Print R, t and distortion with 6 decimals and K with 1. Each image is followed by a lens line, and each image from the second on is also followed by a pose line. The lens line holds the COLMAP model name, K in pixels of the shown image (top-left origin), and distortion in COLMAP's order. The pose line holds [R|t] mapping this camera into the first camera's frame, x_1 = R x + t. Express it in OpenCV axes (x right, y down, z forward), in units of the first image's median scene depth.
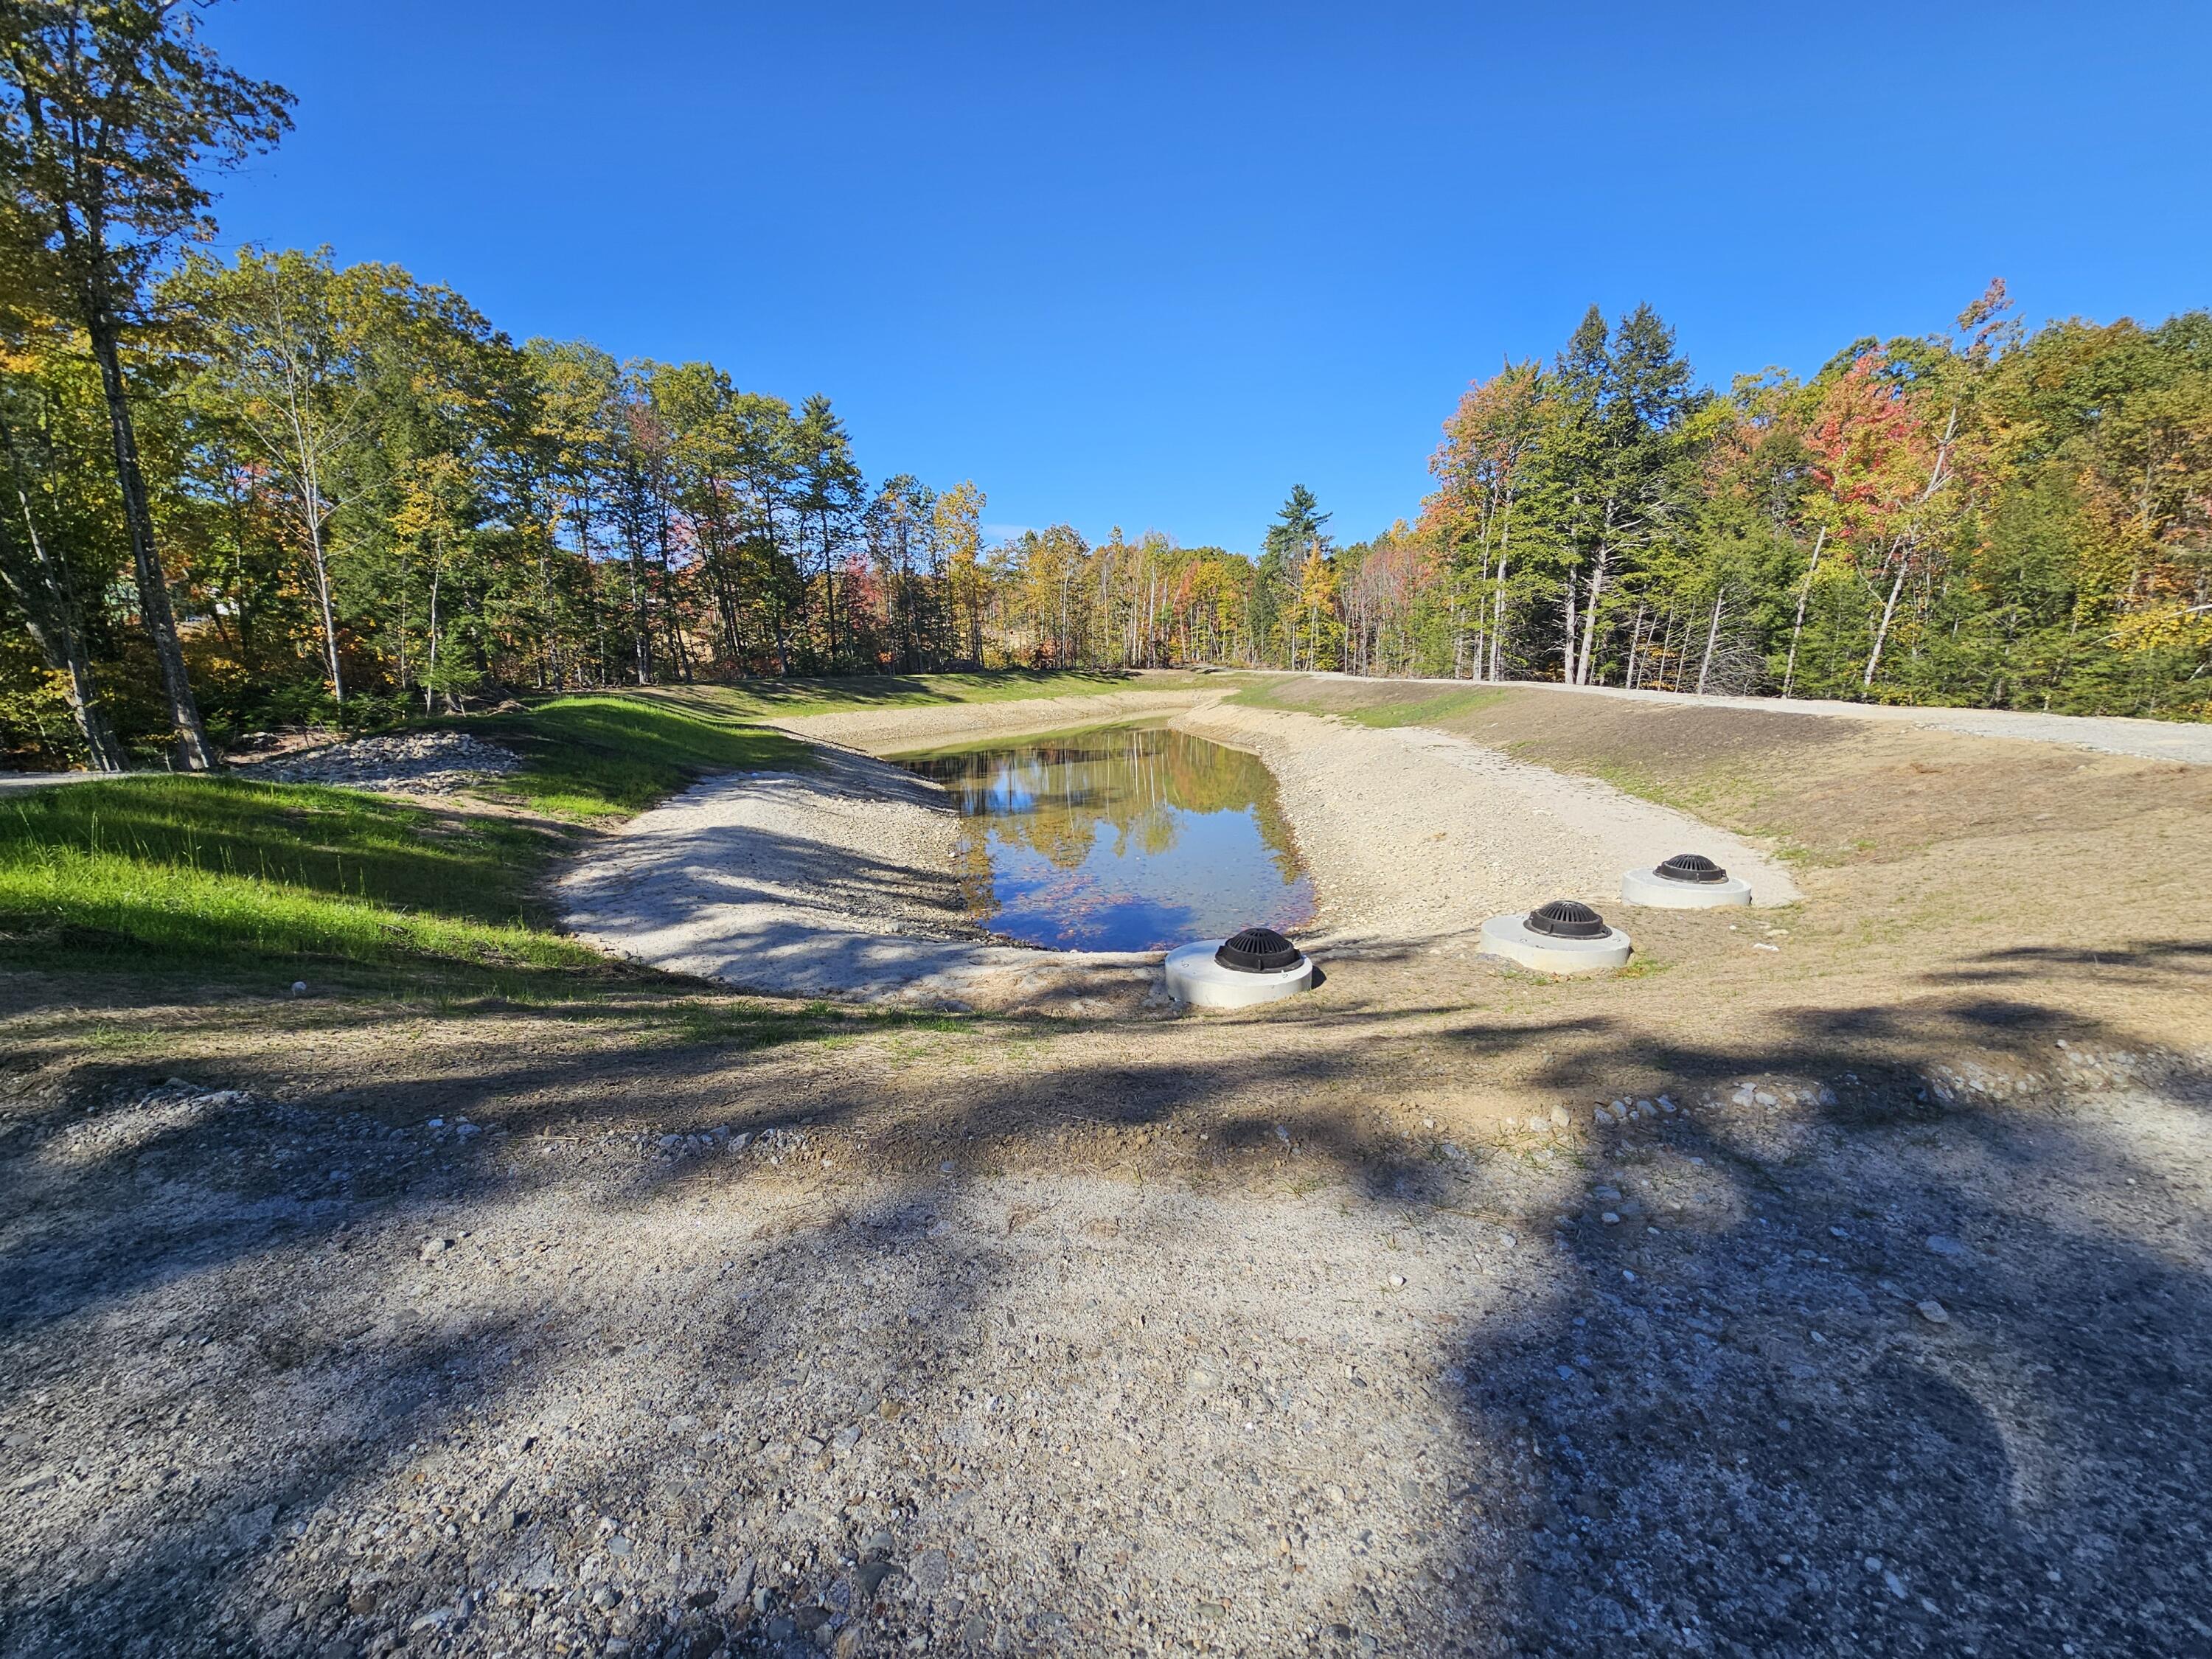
lens RADIAL K [[896.4, 0, 1108.5], [0, 896.4, 827.9], [0, 0, 1]] dist [0.011889, 0.000549]
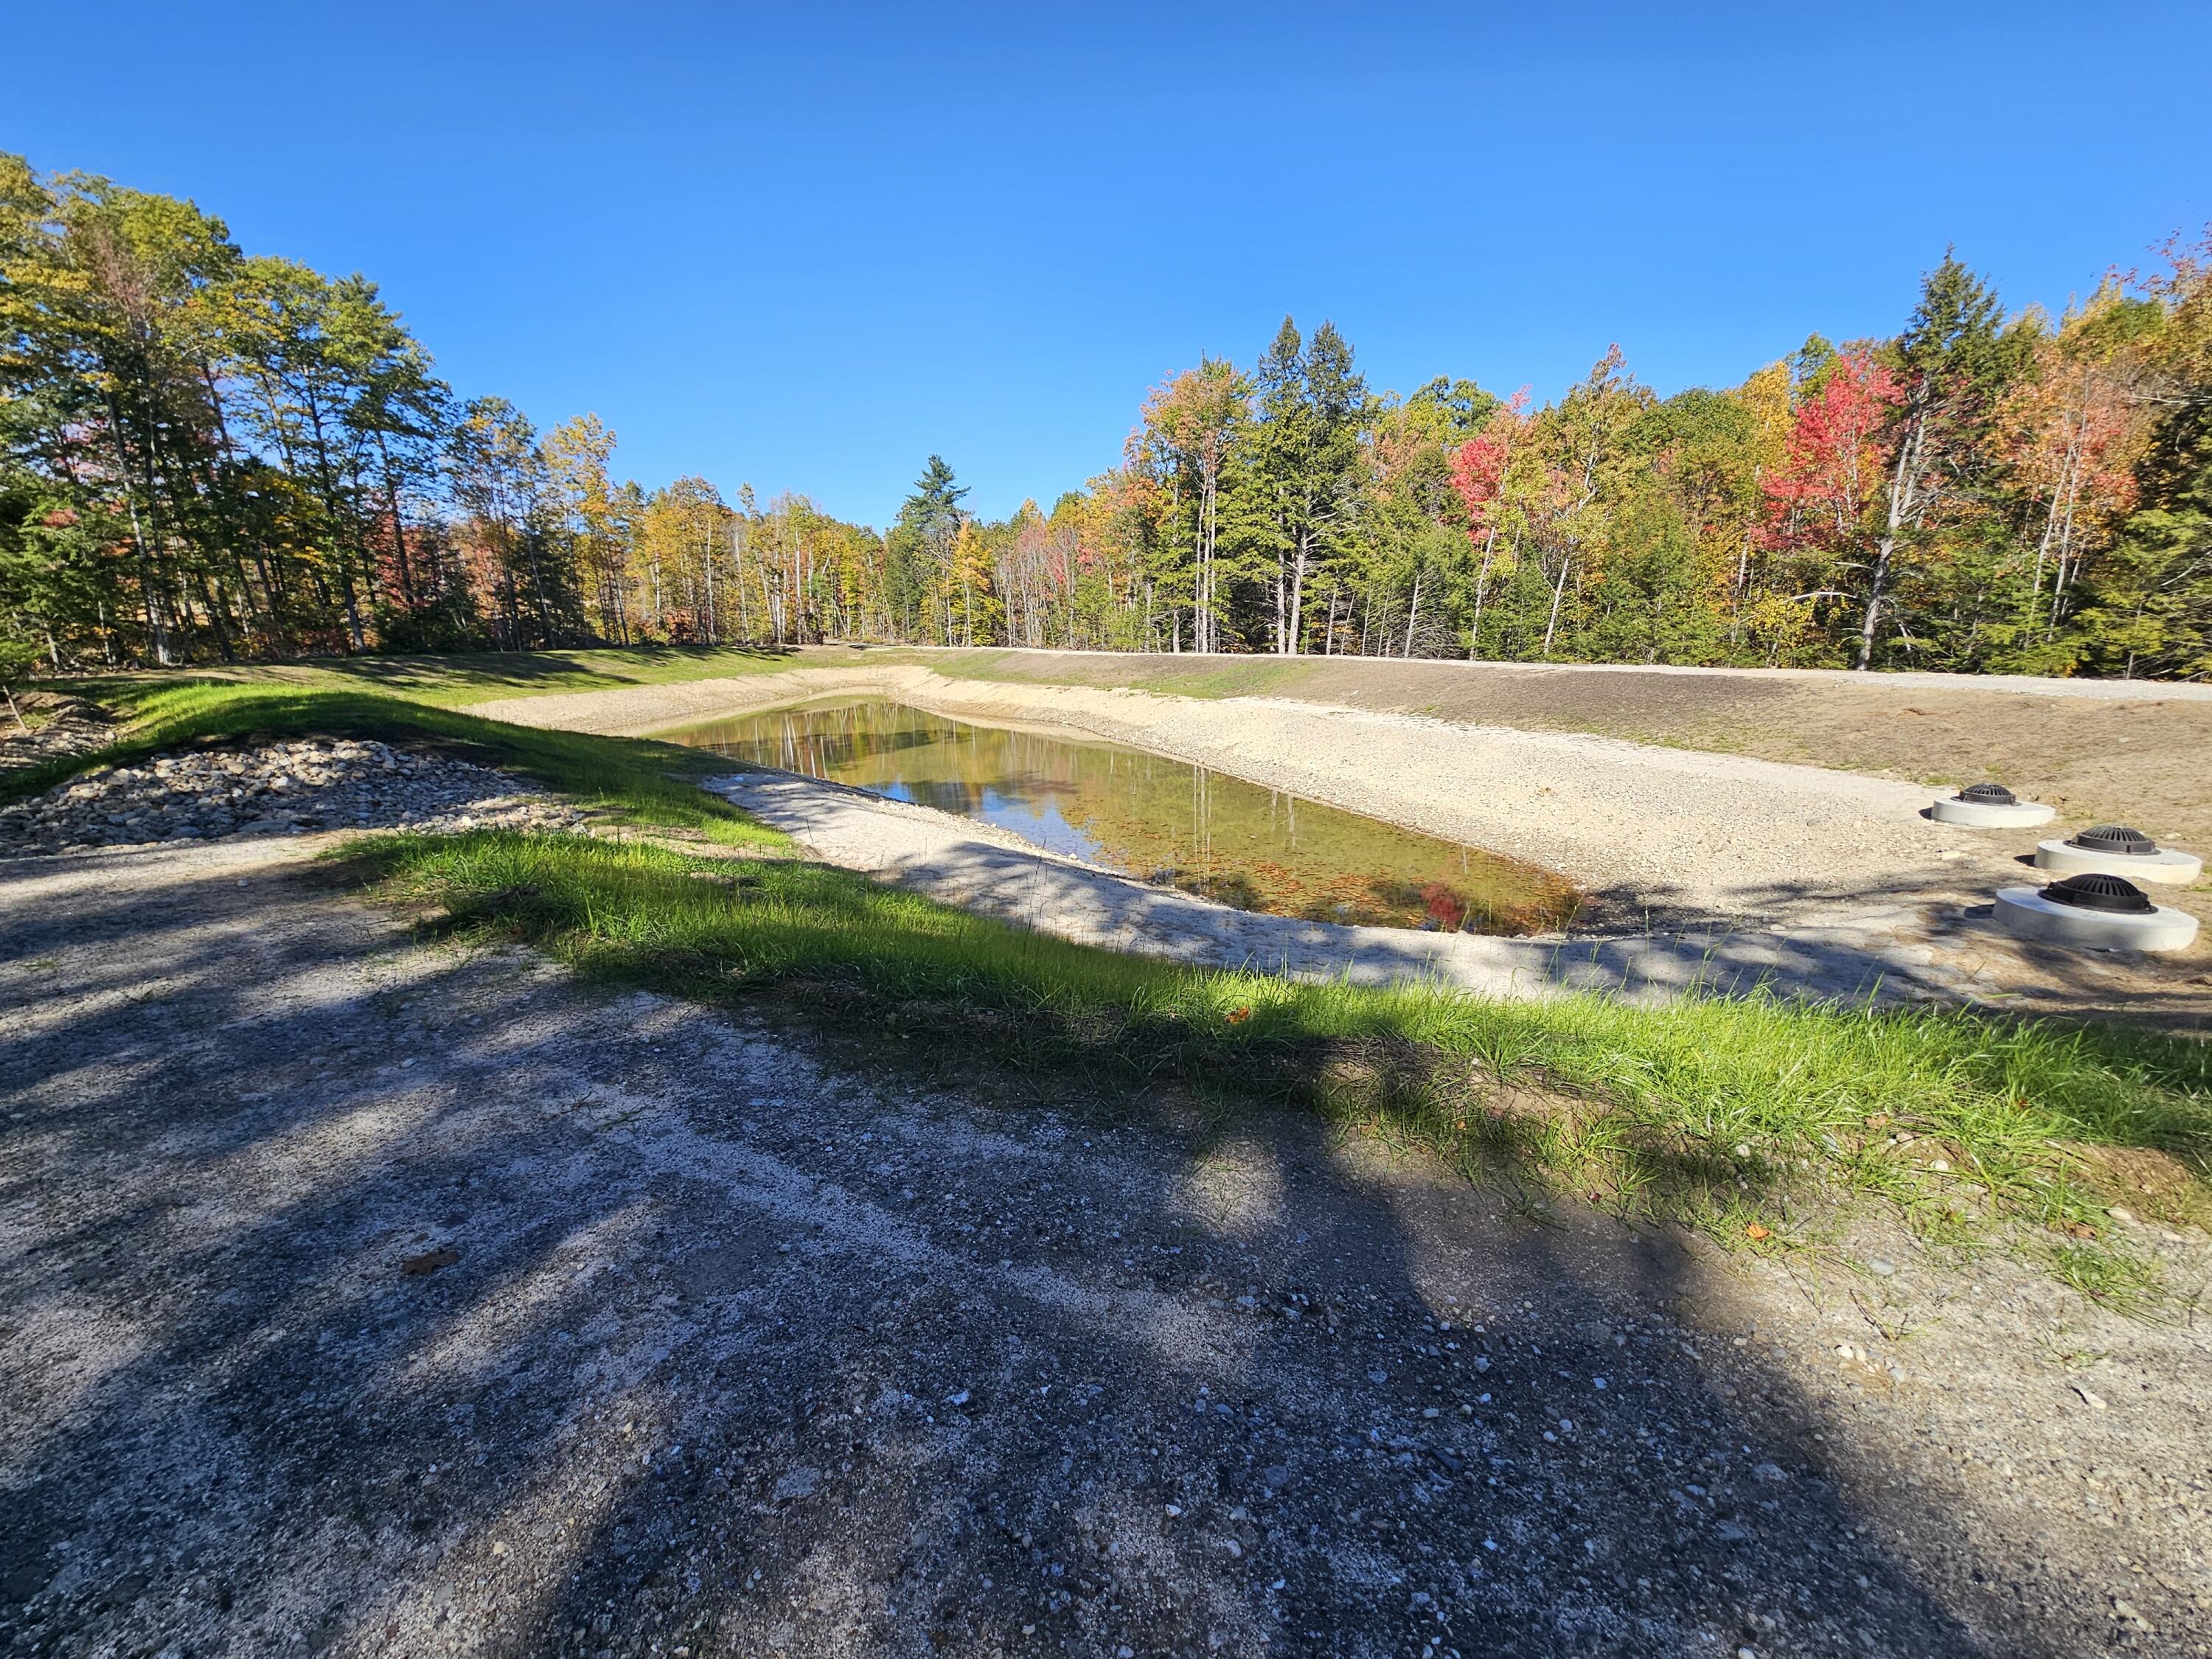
lens RADIAL K [[896.4, 0, 1106.3], [0, 896.4, 834.1], [0, 0, 1]] dist [0.011889, 0.000549]
pose [[0.904848, -0.089145, 0.416297, -0.151276], [0.075881, 0.995945, 0.048338, -0.009045], [-0.418918, -0.012150, 0.907943, 0.061989]]
